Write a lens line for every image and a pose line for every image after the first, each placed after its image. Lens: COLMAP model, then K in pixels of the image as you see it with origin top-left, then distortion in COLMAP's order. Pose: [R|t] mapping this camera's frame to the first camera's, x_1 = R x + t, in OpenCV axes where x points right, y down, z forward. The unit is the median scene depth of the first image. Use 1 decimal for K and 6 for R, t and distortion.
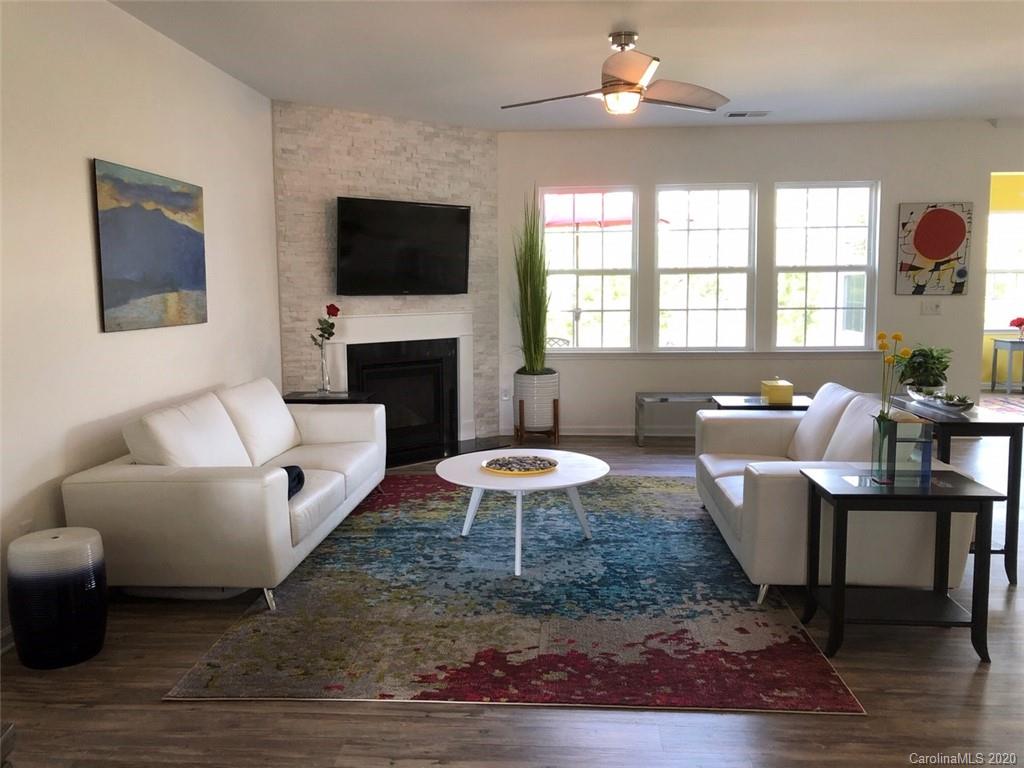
lens RADIAL K [[837.8, 0, 508.3], [0, 837.8, 380.3], [0, 0, 1]] dist [0.050517, -0.056639]
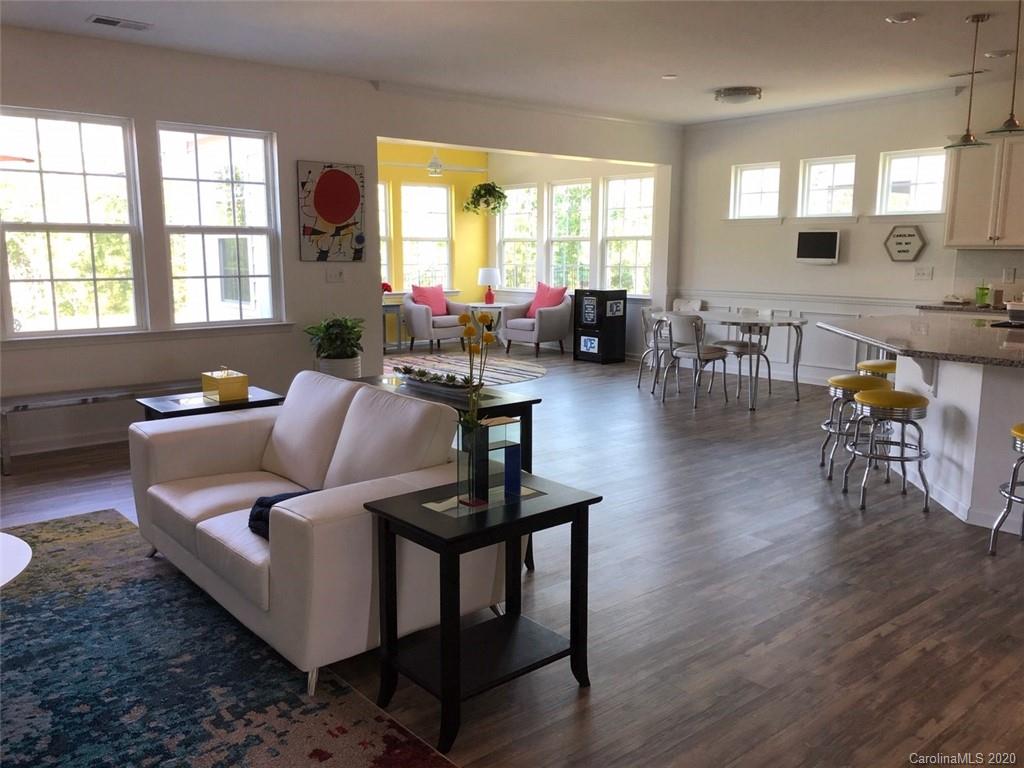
lens RADIAL K [[837.8, 0, 513.6], [0, 837.8, 382.2], [0, 0, 1]] dist [0.050517, -0.056639]
pose [[0.712364, -0.101603, 0.694417, -0.030681], [0.071557, 0.994824, 0.072150, -0.023124], [-0.698153, -0.001707, 0.715947, 0.216735]]
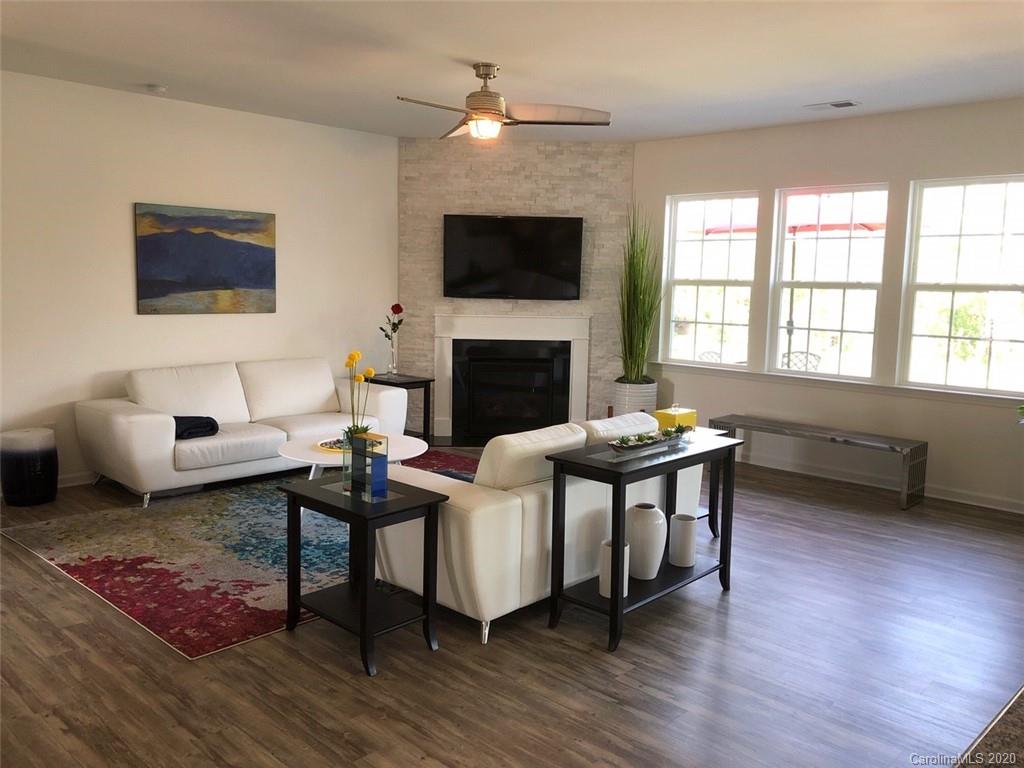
lens RADIAL K [[837.8, 0, 512.0], [0, 837.8, 382.6], [0, 0, 1]] dist [0.050517, -0.056639]
pose [[0.770115, 0.104503, -0.629287, 0.658436], [-0.100109, 0.994065, 0.042567, -0.042552], [0.630001, 0.030216, 0.776007, 0.149499]]
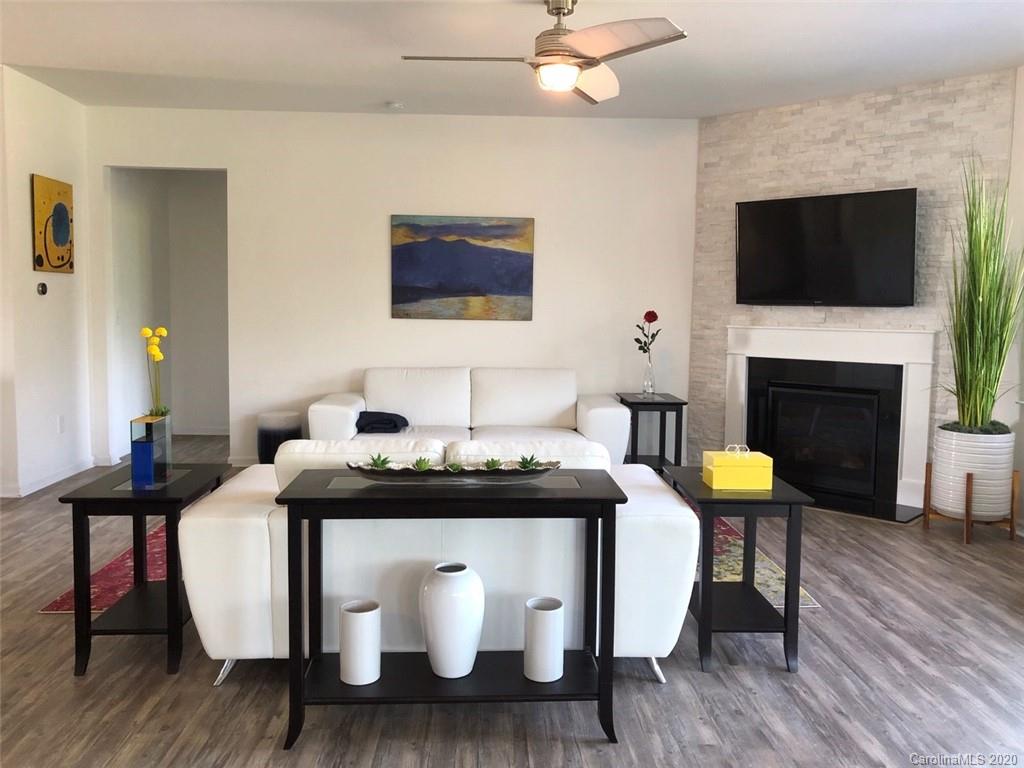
lens RADIAL K [[837.8, 0, 510.2], [0, 837.8, 384.7], [0, 0, 1]] dist [0.050517, -0.056639]
pose [[0.109503, 0.106293, -0.988287, 0.766699], [-0.126013, 0.987728, 0.092271, -0.069716], [0.985966, 0.114433, 0.121553, 0.664531]]
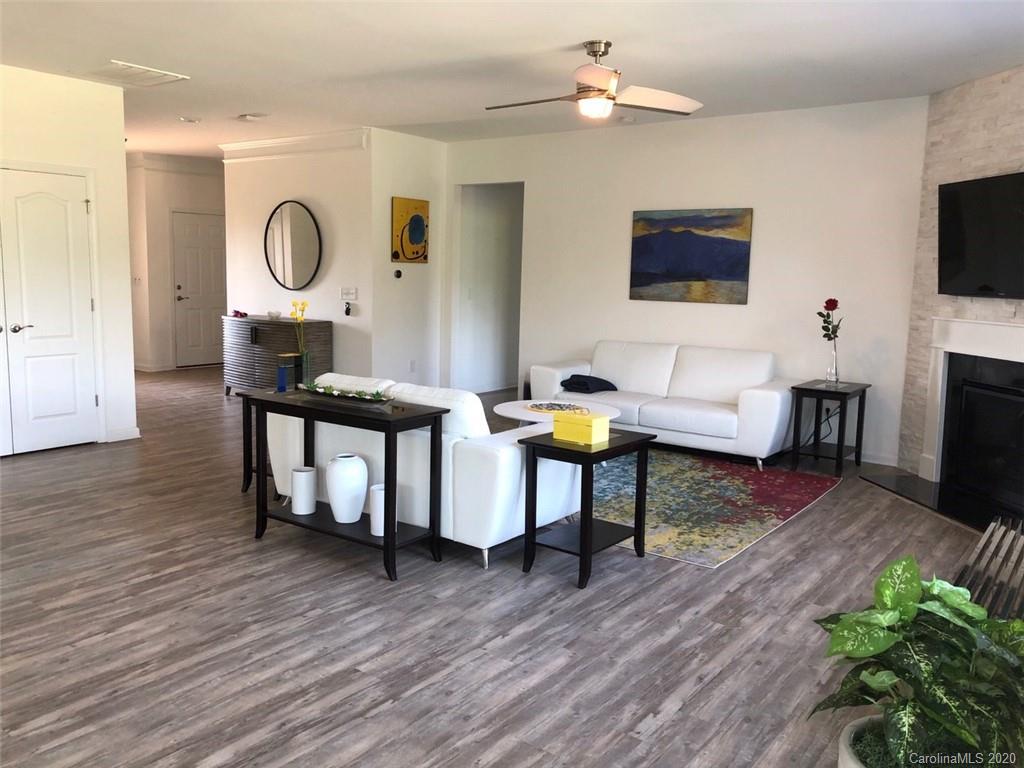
lens RADIAL K [[837.8, 0, 506.3], [0, 837.8, 383.3], [0, 0, 1]] dist [0.050517, -0.056639]
pose [[-0.542022, 0.110870, -0.833019, 0.845237], [-0.111931, 0.972902, 0.202319, -0.146156], [0.832877, 0.202902, -0.514924, 1.149533]]
